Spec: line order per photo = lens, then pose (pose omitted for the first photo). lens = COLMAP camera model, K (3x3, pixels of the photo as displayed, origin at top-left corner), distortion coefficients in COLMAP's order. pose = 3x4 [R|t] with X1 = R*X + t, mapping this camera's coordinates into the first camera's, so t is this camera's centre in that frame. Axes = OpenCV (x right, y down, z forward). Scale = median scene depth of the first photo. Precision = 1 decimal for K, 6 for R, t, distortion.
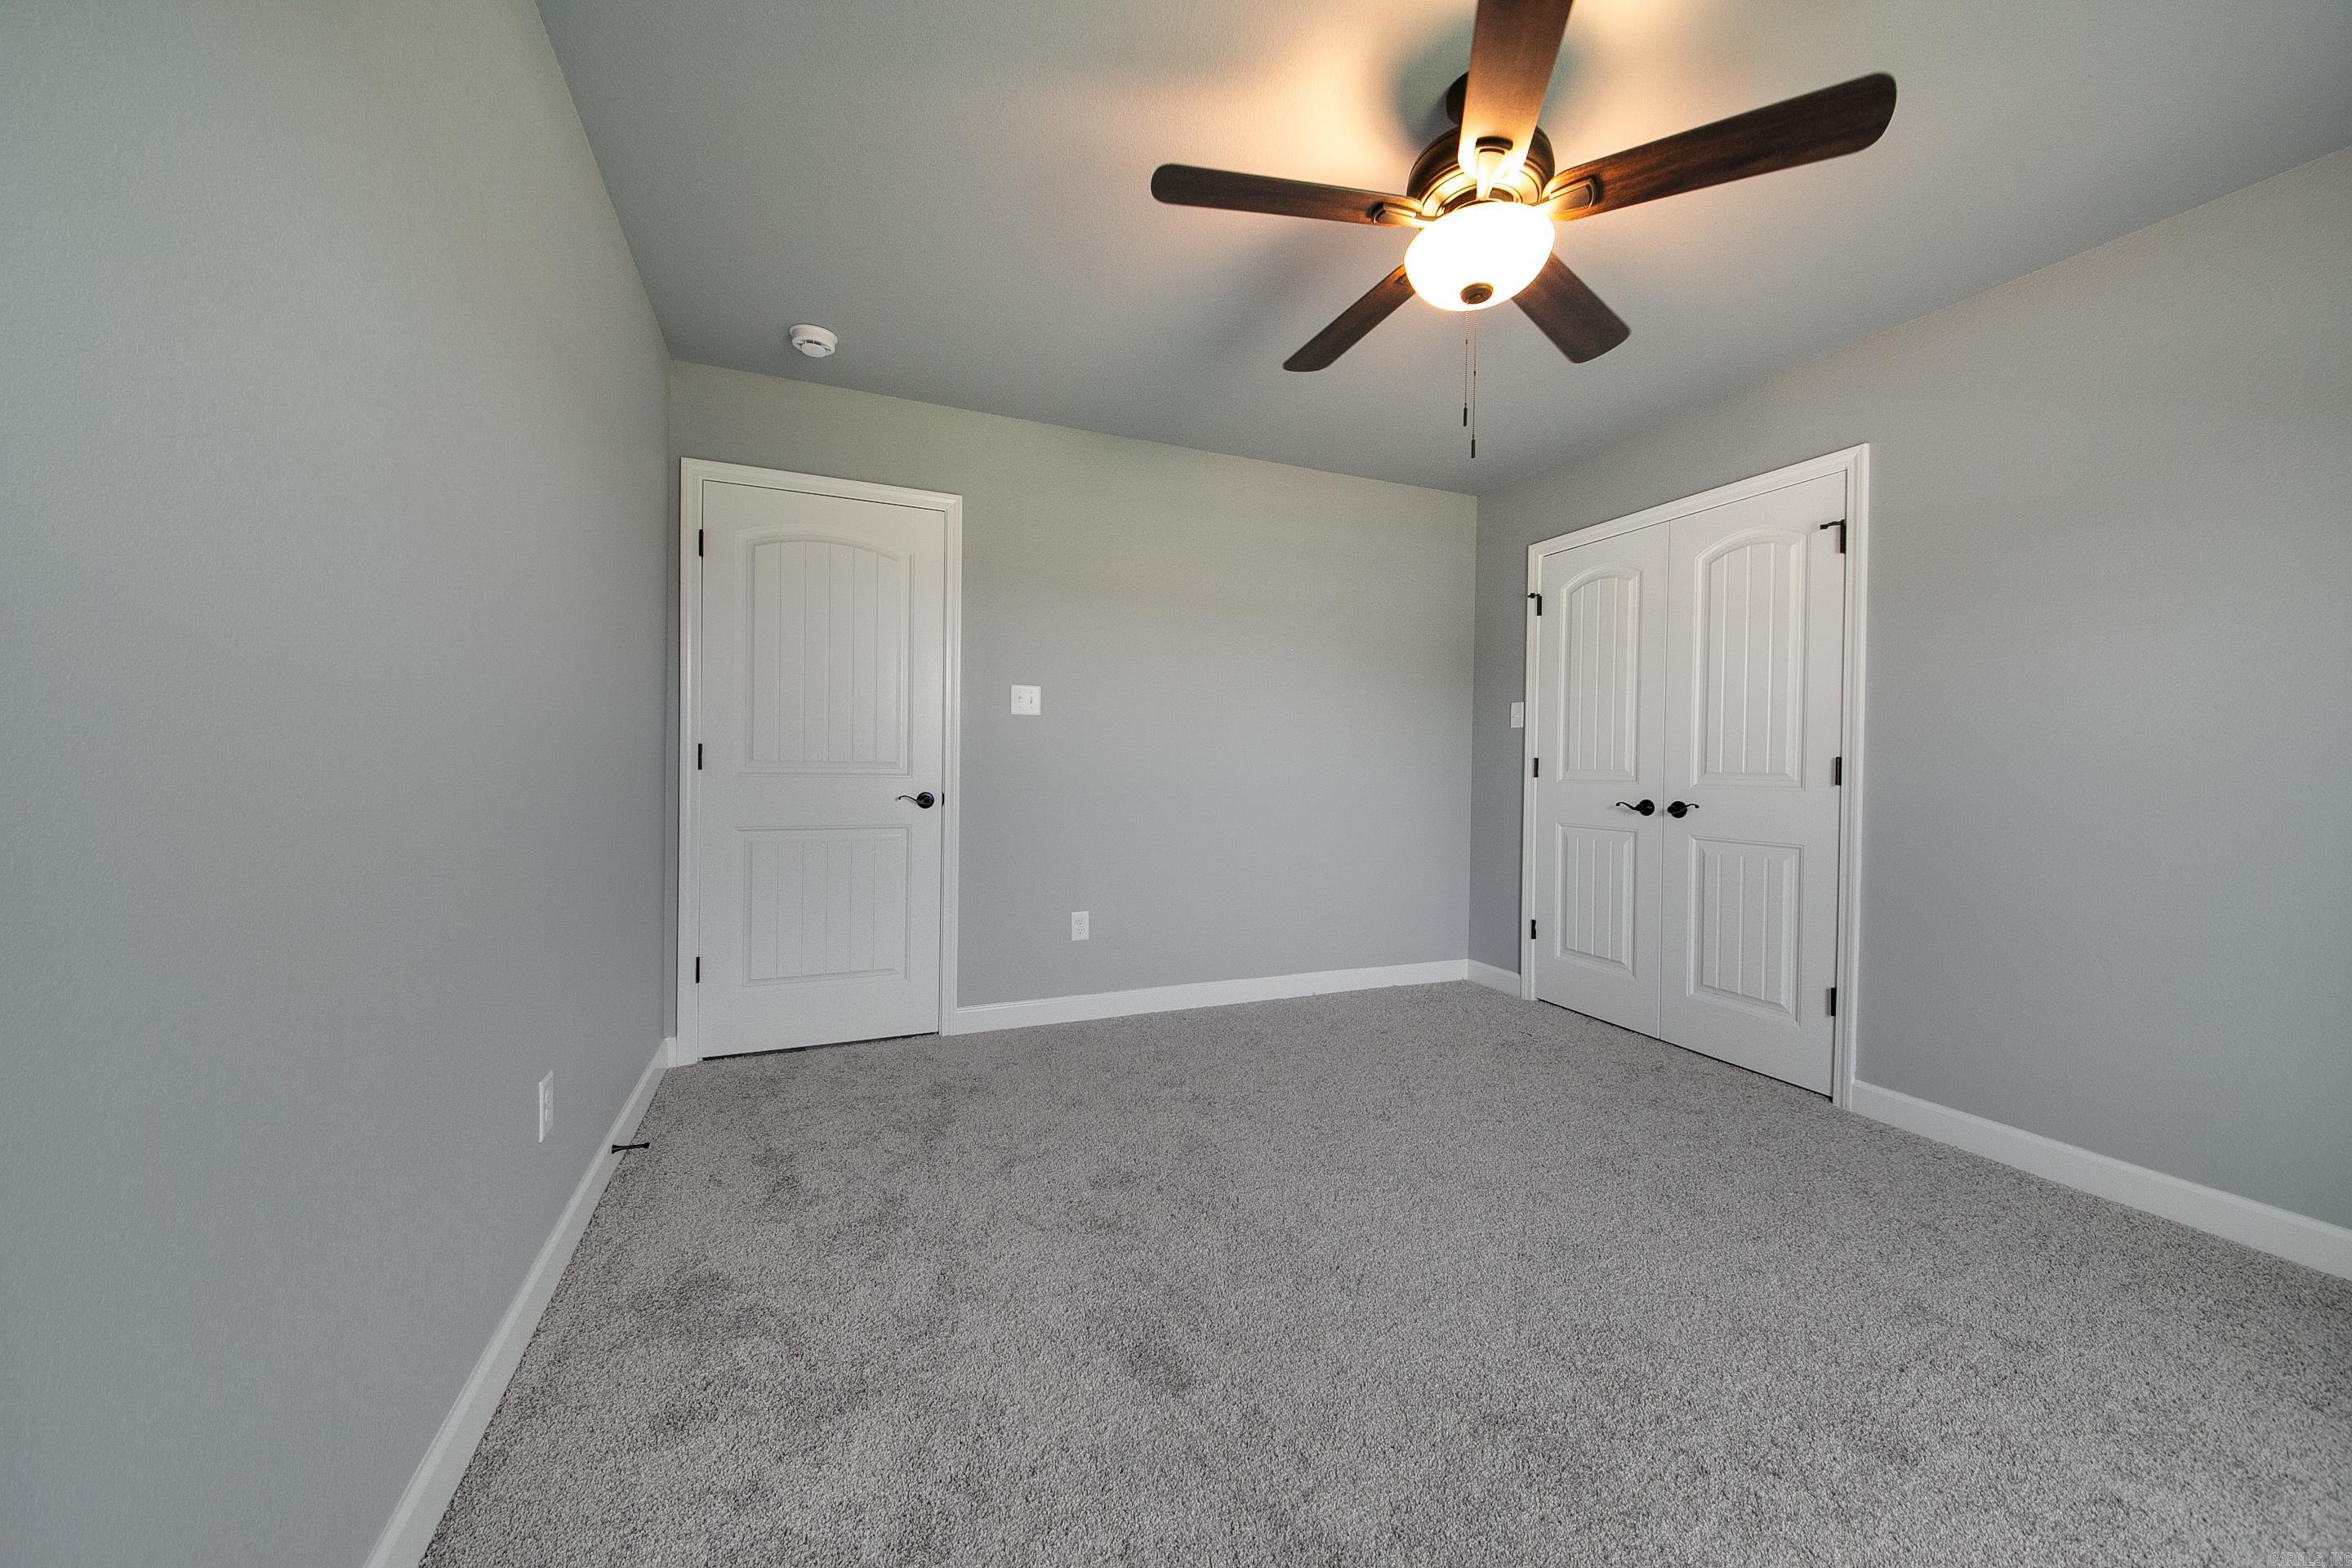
lens RADIAL K [[813.9, 0, 1173.3], [0, 813.9, 777.0], [0, 0, 1]] dist [0.005022, -0.000701]
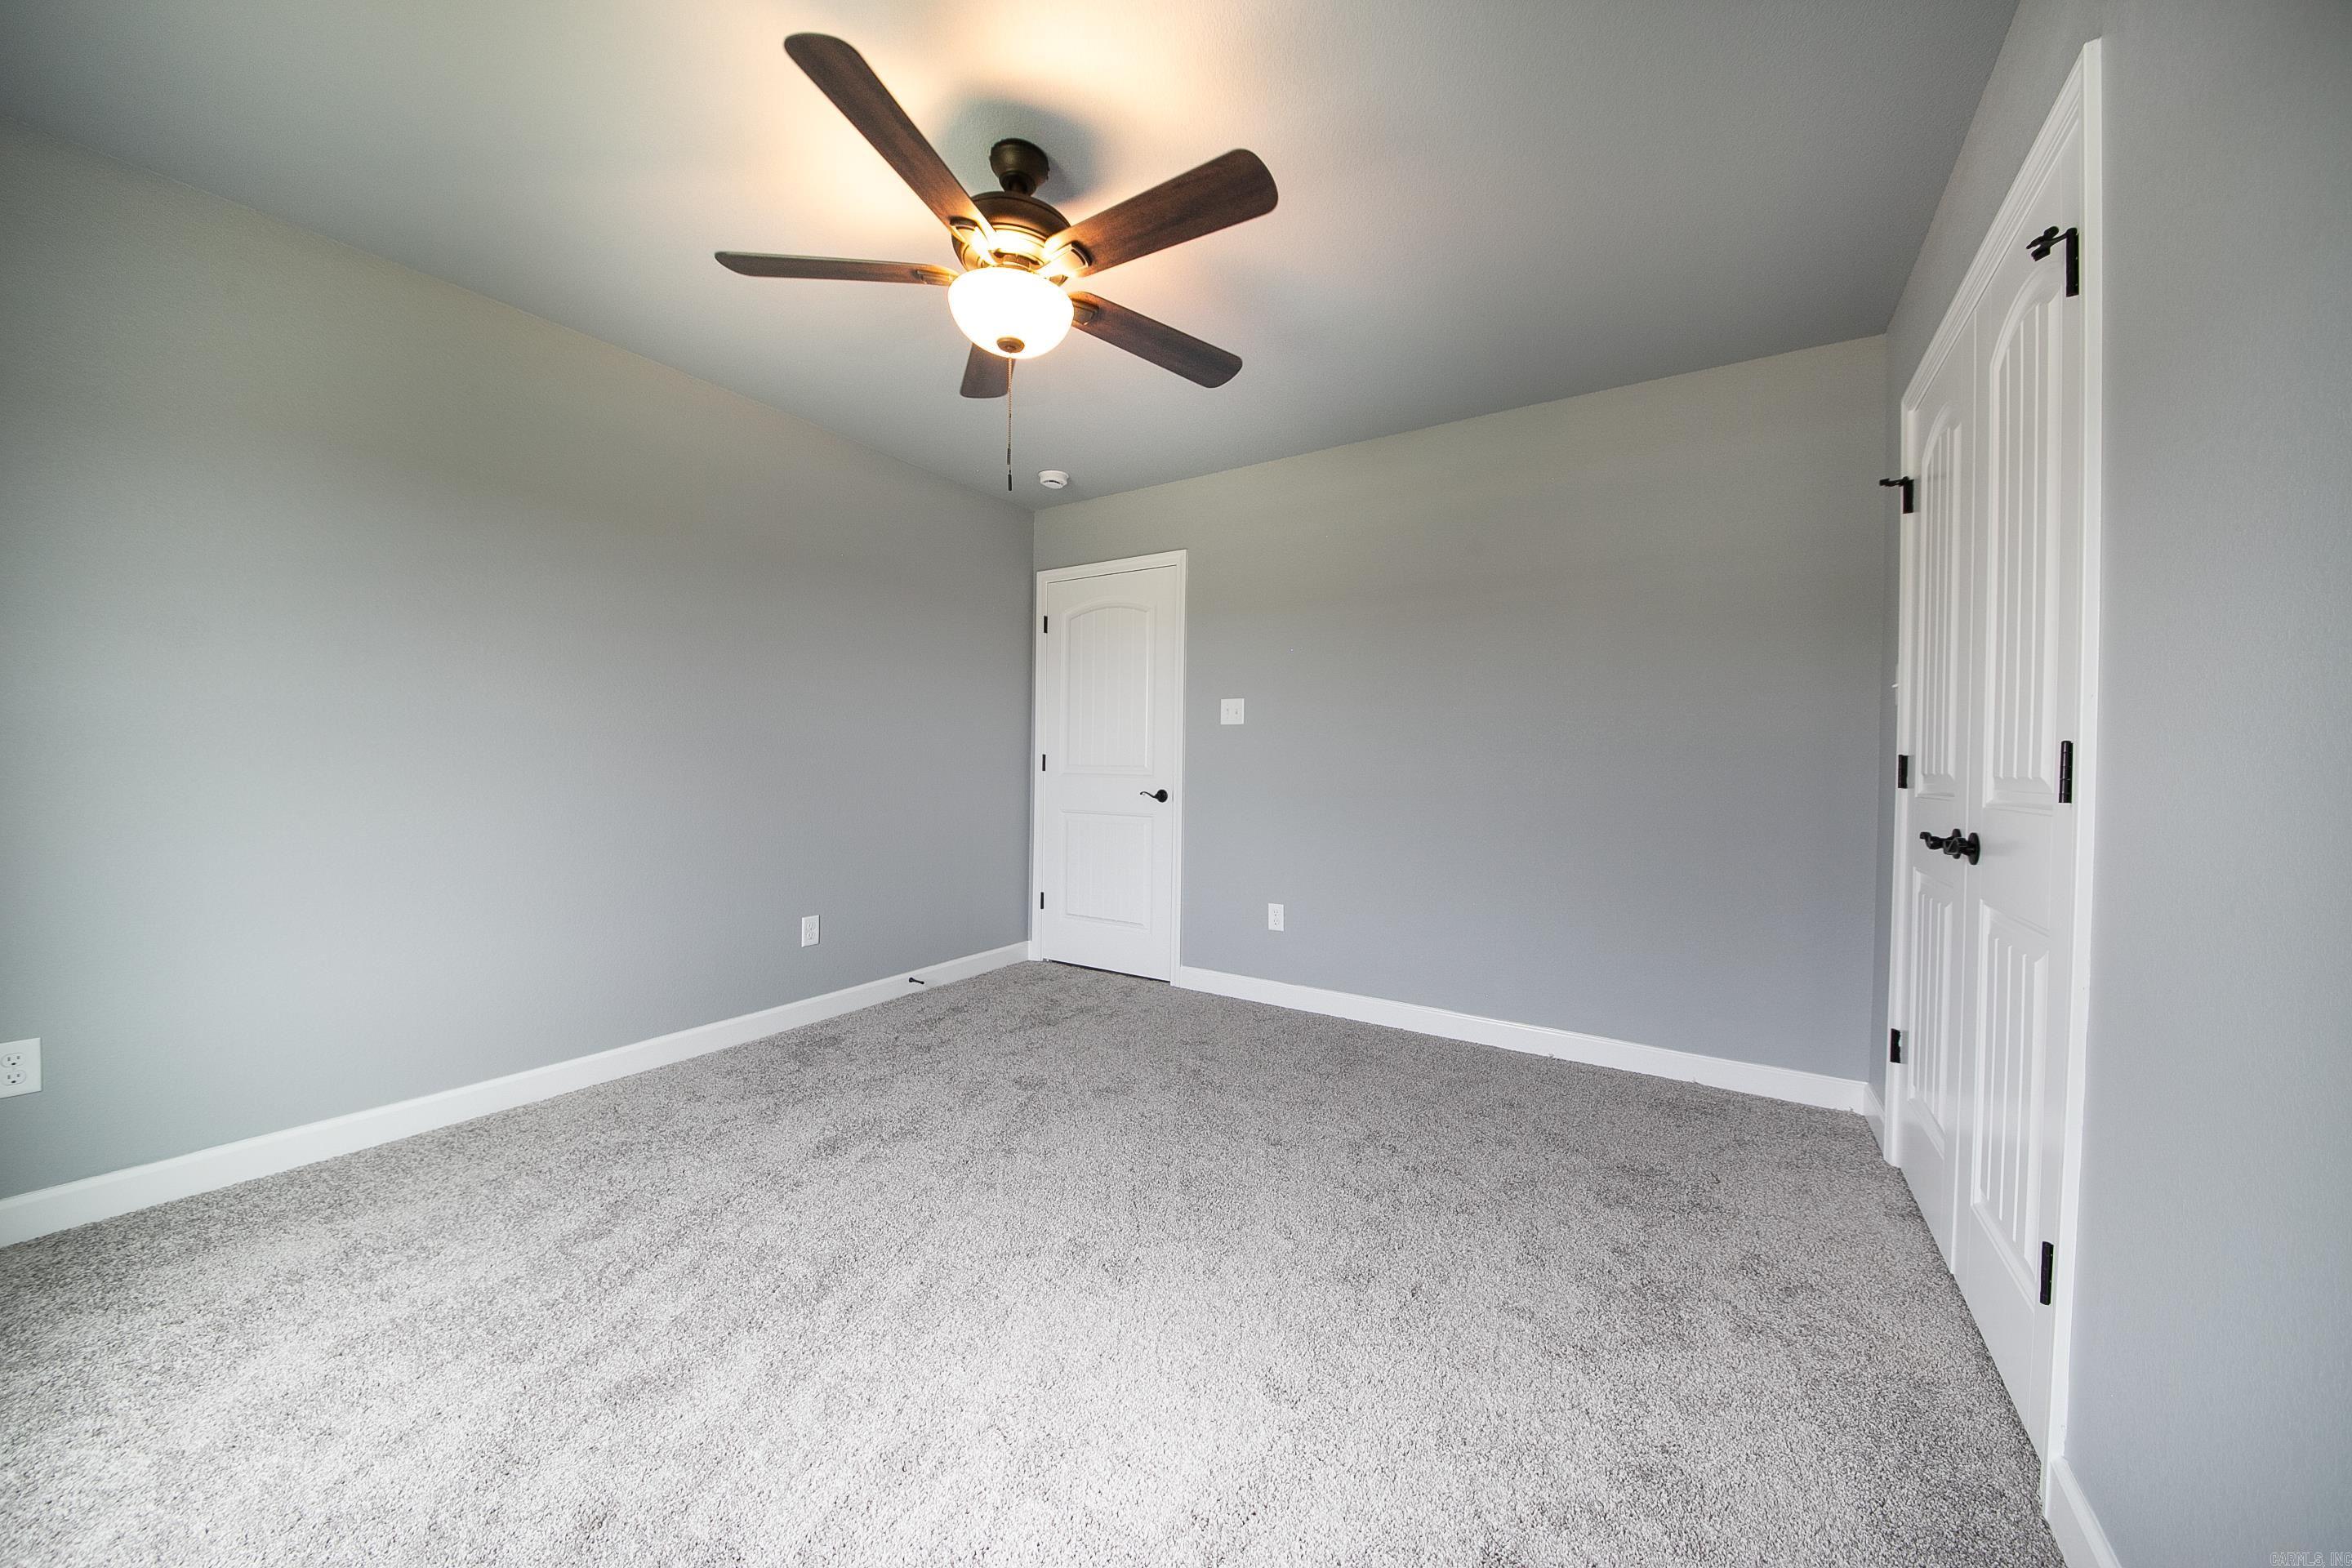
lens RADIAL K [[813.9, 0, 1168.5], [0, 813.9, 766.7], [0, 0, 1]] dist [0.005022, -0.000701]
pose [[0.583040, -0.002292, -0.812440, 0.713833], [-0.019405, 0.999671, -0.016745, 0.004708], [0.812212, 0.025528, 0.582804, 0.263788]]
